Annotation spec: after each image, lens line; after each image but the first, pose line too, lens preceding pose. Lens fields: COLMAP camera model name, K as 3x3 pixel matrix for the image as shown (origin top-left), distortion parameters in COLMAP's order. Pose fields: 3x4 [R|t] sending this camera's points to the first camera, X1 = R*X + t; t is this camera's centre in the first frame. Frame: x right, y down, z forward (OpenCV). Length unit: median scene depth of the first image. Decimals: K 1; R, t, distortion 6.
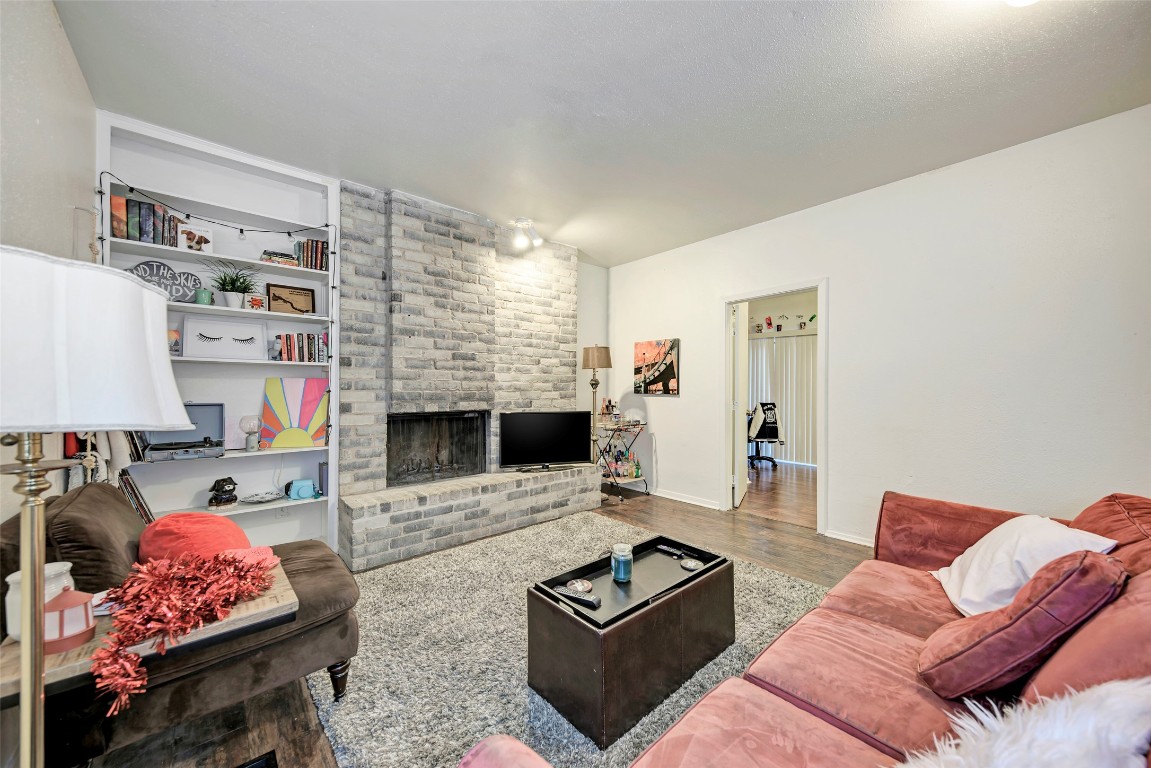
lens RADIAL K [[415.6, 0, 578.4], [0, 415.6, 382.8], [0, 0, 1]] dist [0.017864, -0.006225]
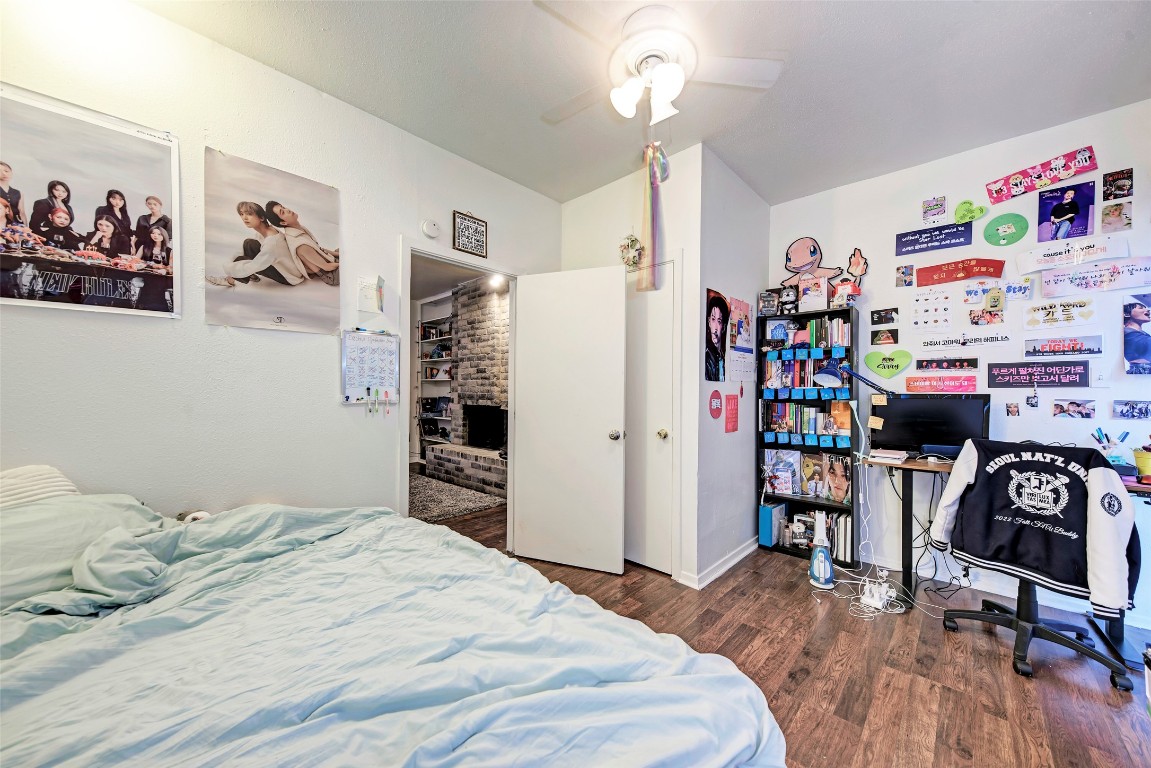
lens RADIAL K [[415.6, 0, 578.4], [0, 415.6, 382.8], [0, 0, 1]] dist [0.017864, -0.006225]
pose [[0.099315, -0.014917, -0.994944, 1.310317], [0.010691, 0.999846, -0.013924, 0.007995], [0.994999, -0.009255, 0.099459, 1.210280]]
